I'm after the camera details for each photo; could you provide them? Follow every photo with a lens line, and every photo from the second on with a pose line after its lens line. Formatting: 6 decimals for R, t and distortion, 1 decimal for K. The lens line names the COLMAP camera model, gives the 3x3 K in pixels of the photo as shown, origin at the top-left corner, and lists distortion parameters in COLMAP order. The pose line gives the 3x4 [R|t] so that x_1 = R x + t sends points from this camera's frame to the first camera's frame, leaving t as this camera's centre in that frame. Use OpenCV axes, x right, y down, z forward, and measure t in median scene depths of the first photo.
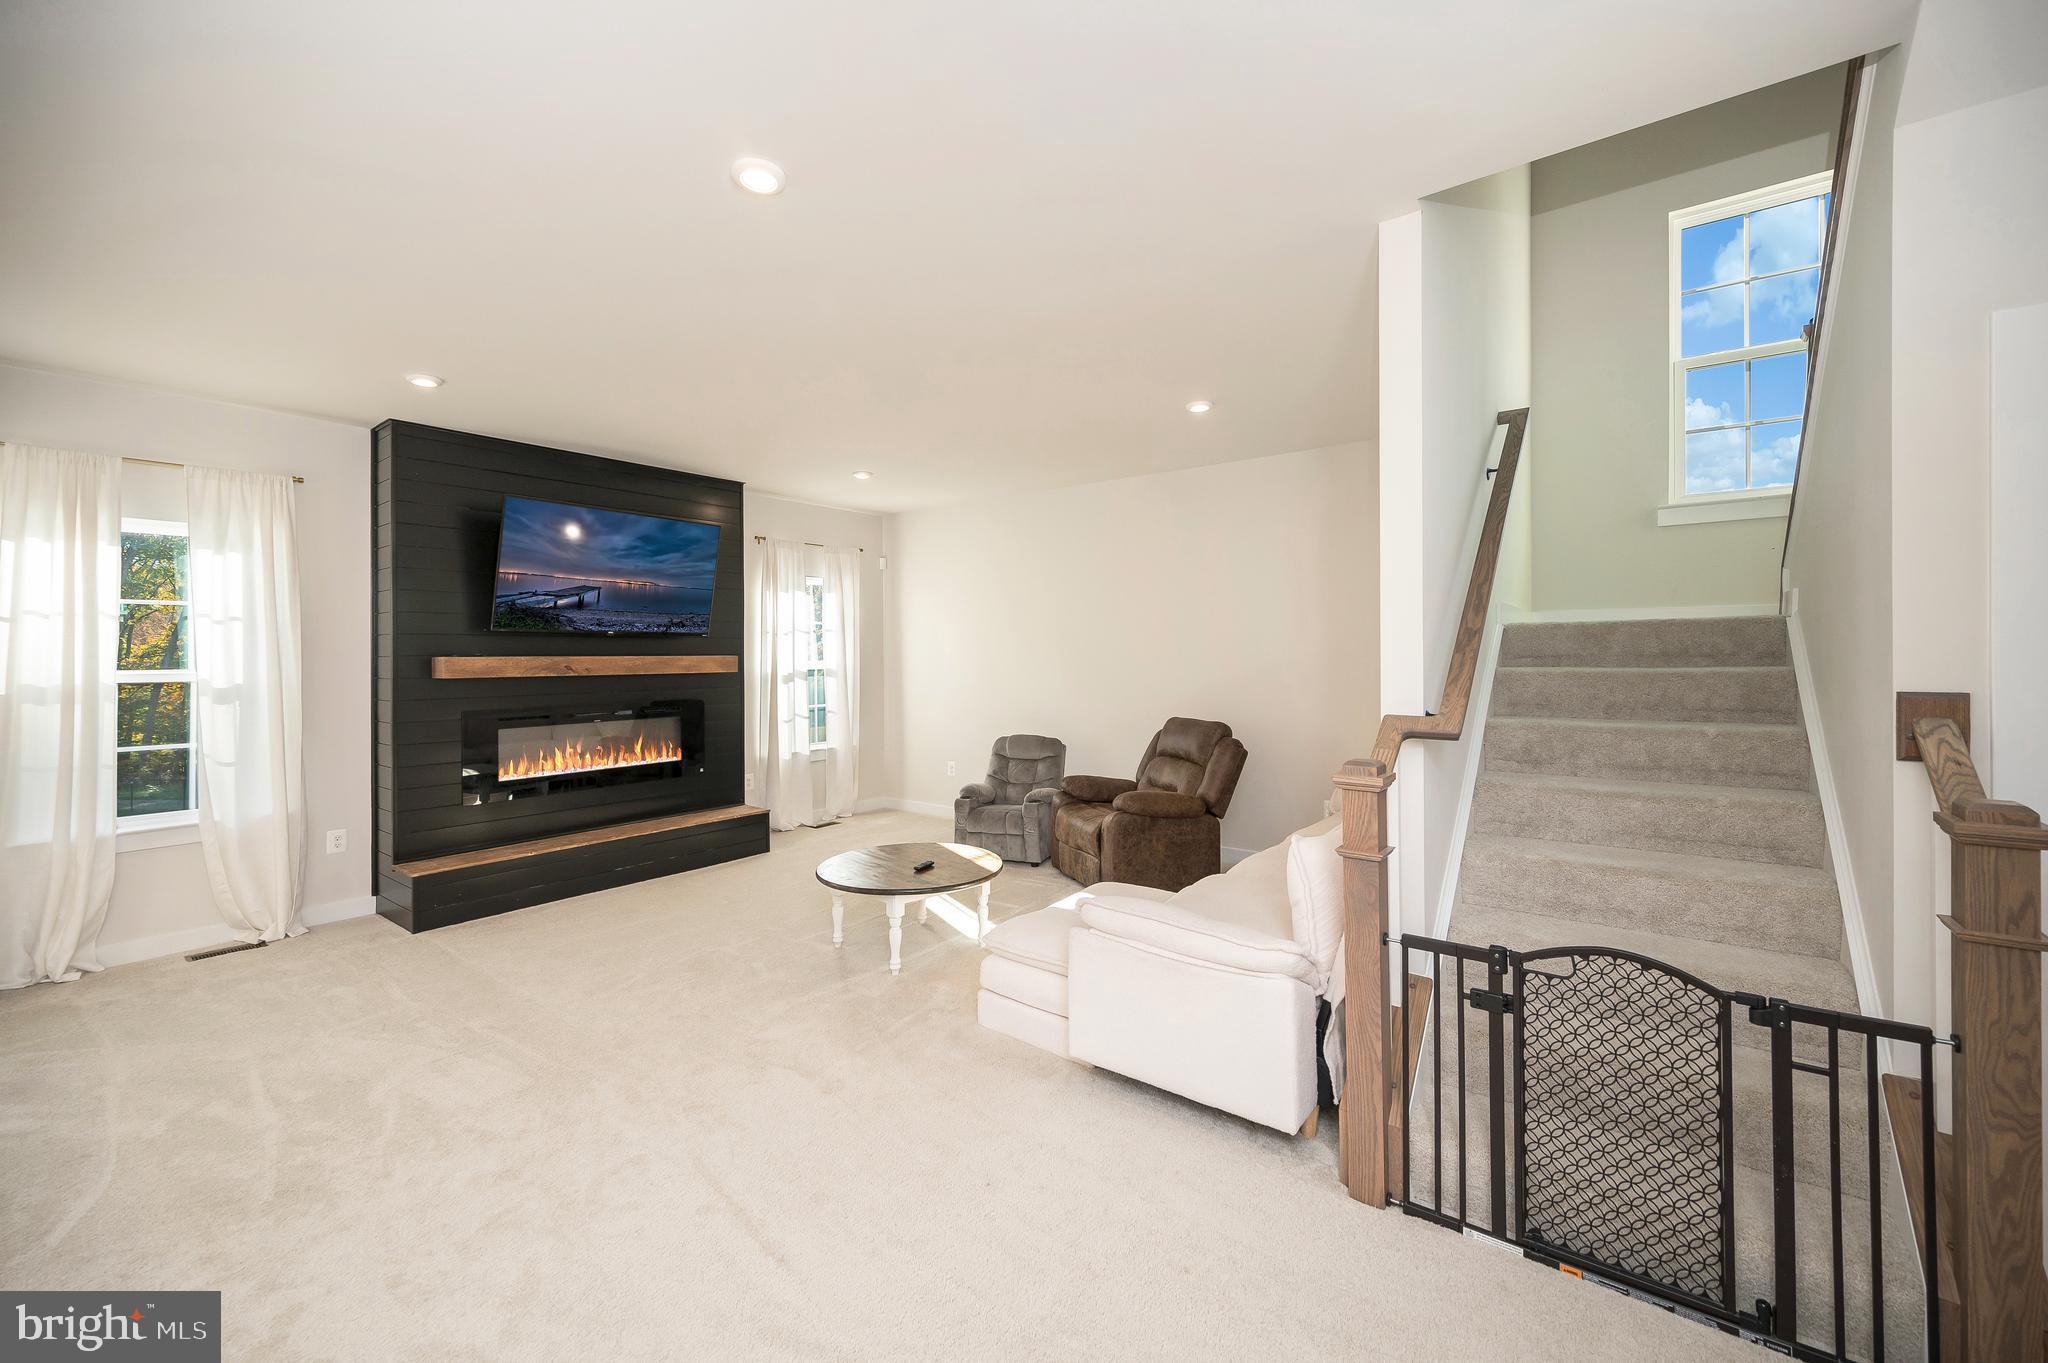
lens RADIAL K [[834.6, 0, 1020.3], [0, 834.6, 669.9], [0, 0, 1]] dist [0.012659, 0.000476]
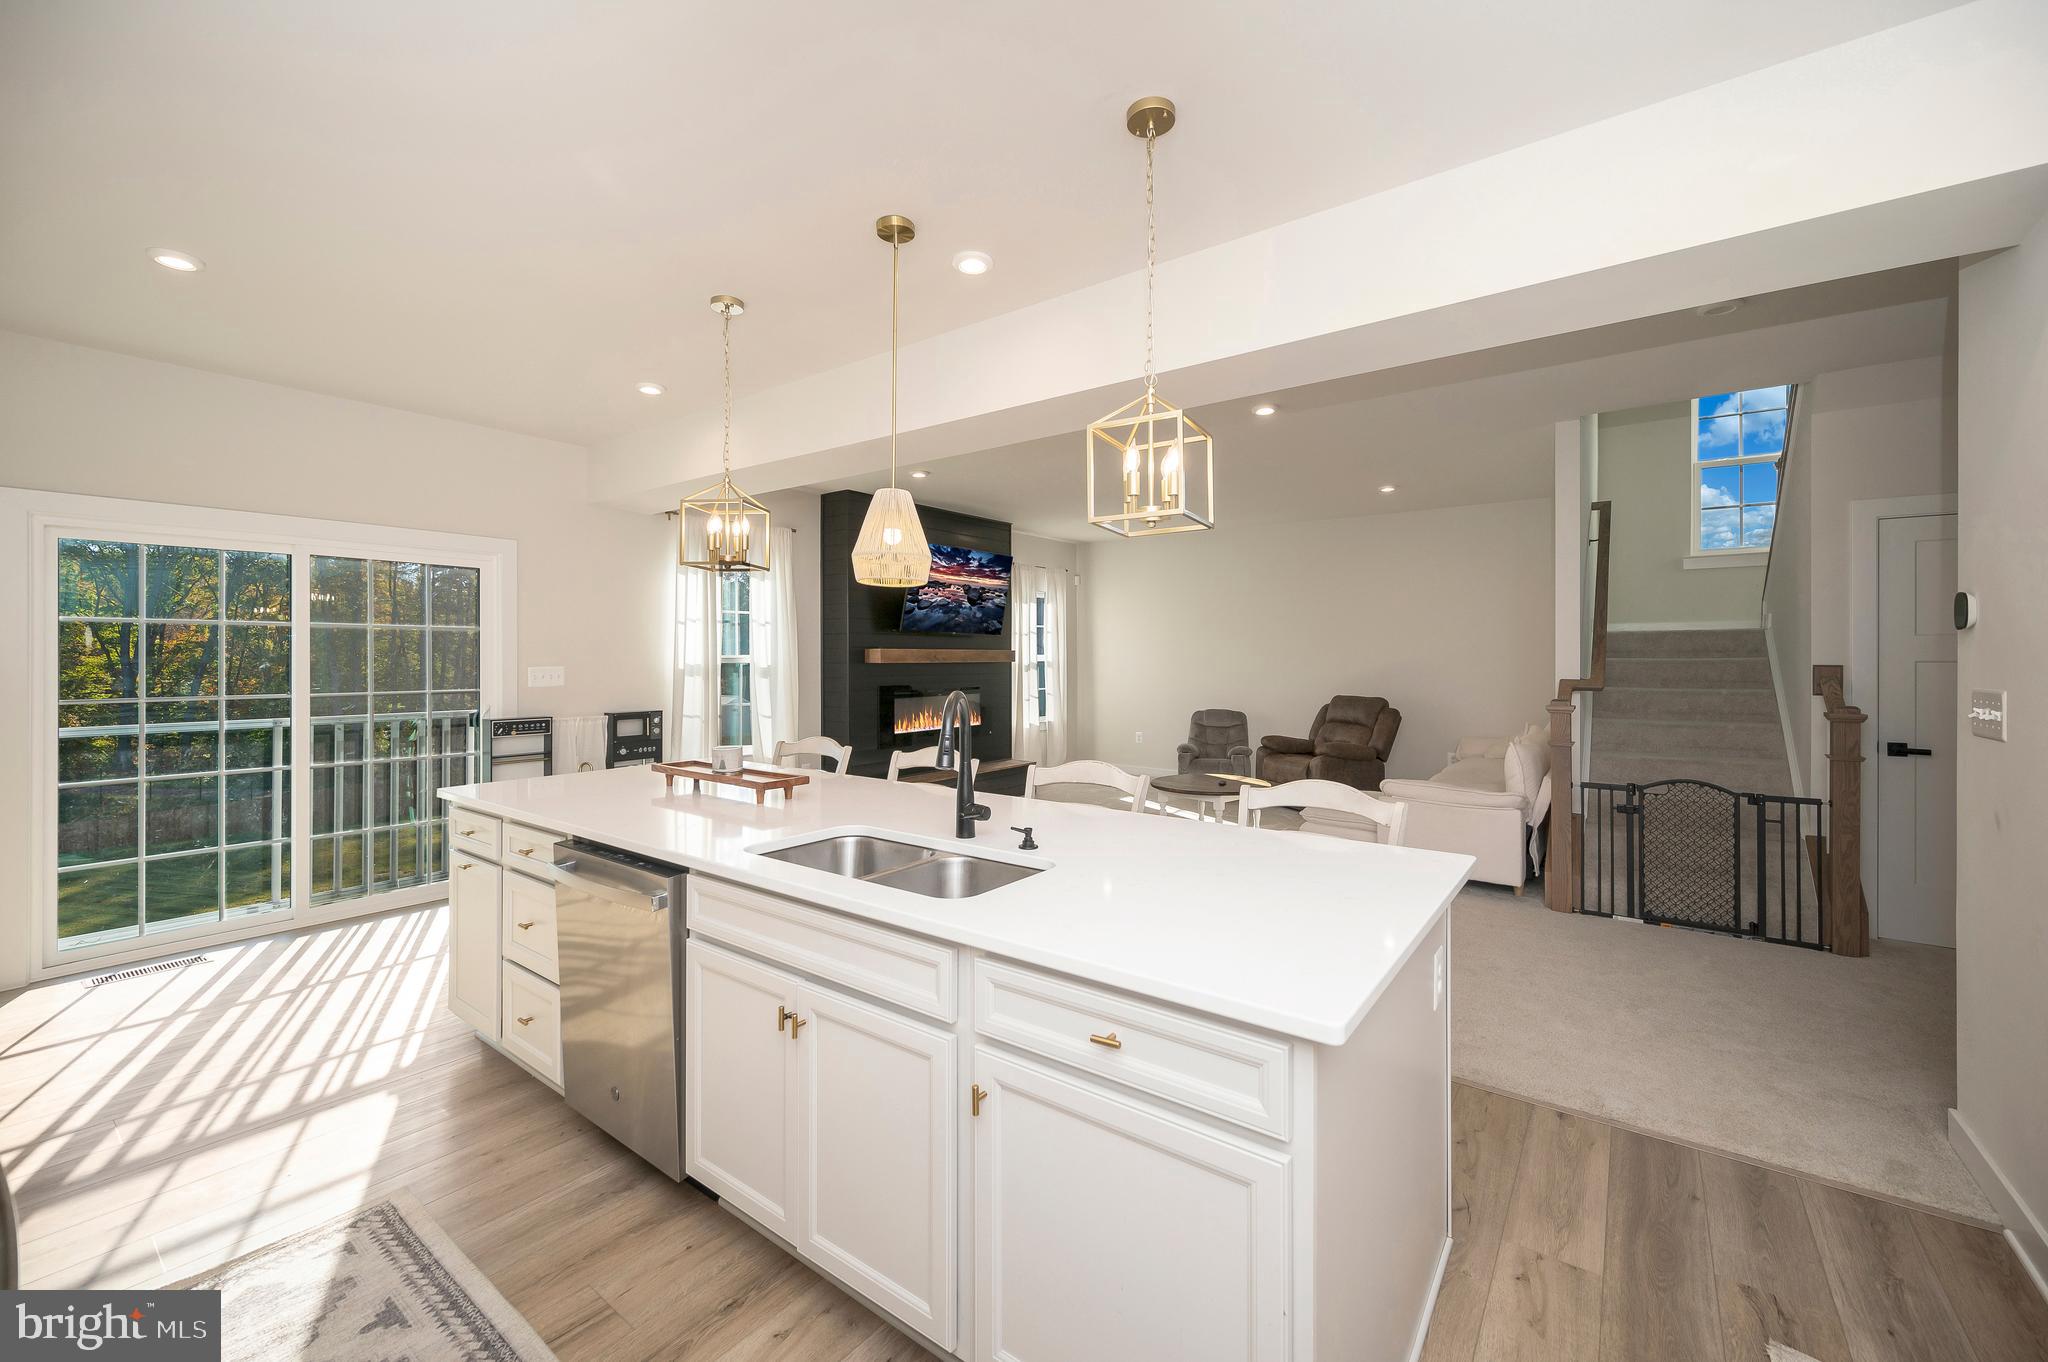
lens RADIAL K [[834.6, 0, 1023.1], [0, 834.6, 666.7], [0, 0, 1]] dist [0.012659, 0.000476]
pose [[0.999899, 0.006272, 0.012743, -0.663097], [-0.006195, 0.999962, -0.006061, 0.035703], [-0.012780, 0.005982, 0.999900, -0.739442]]
